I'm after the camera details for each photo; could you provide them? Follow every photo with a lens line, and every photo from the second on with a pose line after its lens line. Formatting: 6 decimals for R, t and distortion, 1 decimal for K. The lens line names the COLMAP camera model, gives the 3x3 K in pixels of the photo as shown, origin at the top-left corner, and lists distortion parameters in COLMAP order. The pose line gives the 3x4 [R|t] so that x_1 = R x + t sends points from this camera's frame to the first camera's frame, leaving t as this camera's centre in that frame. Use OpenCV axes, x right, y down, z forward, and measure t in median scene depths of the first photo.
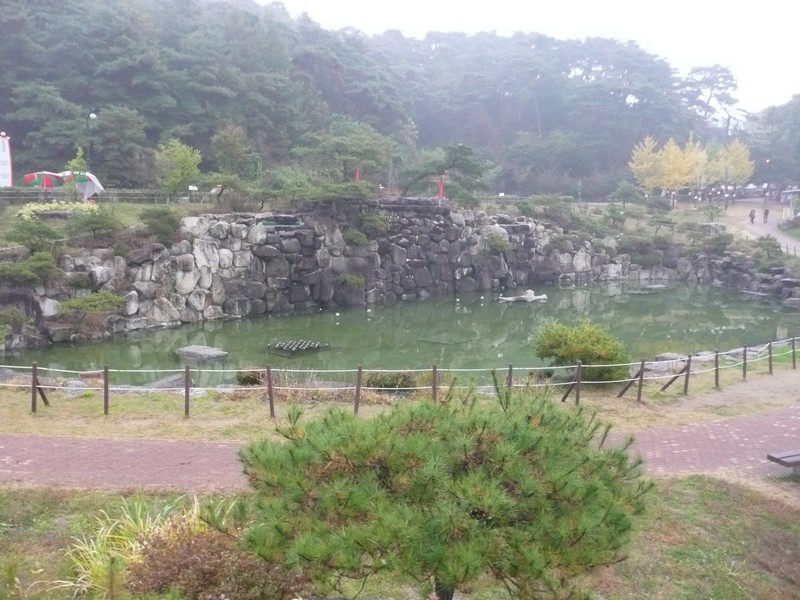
lens RADIAL K [[680.9, 0, 393.4], [0, 680.9, 299.6], [0, 0, 1]] dist [-0.031547, 0.048808]
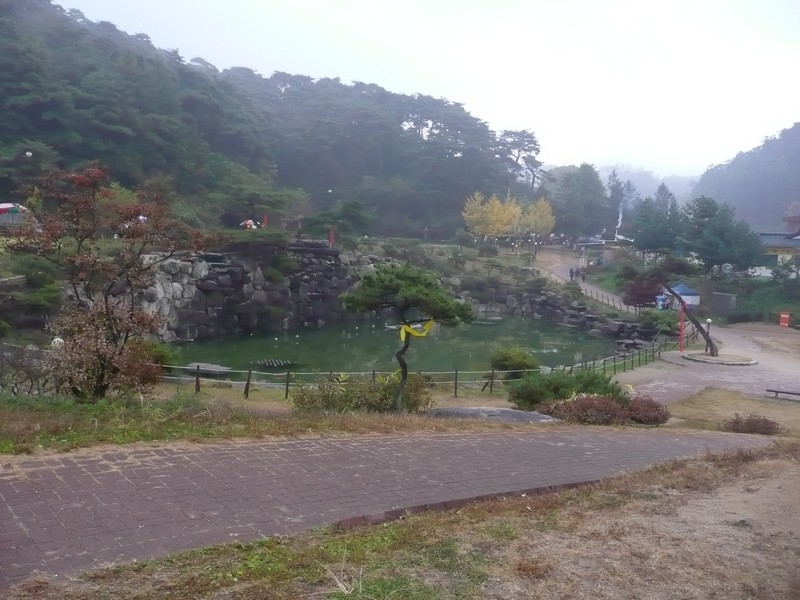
lens RADIAL K [[680.9, 0, 402.1], [0, 680.9, 302.8], [0, 0, 1]] dist [-0.031547, 0.048808]
pose [[0.957671, 0.022751, 0.286965, -0.128844], [-0.014047, 0.999378, -0.032353, -0.004347], [-0.287523, 0.026952, 0.957394, -0.150615]]
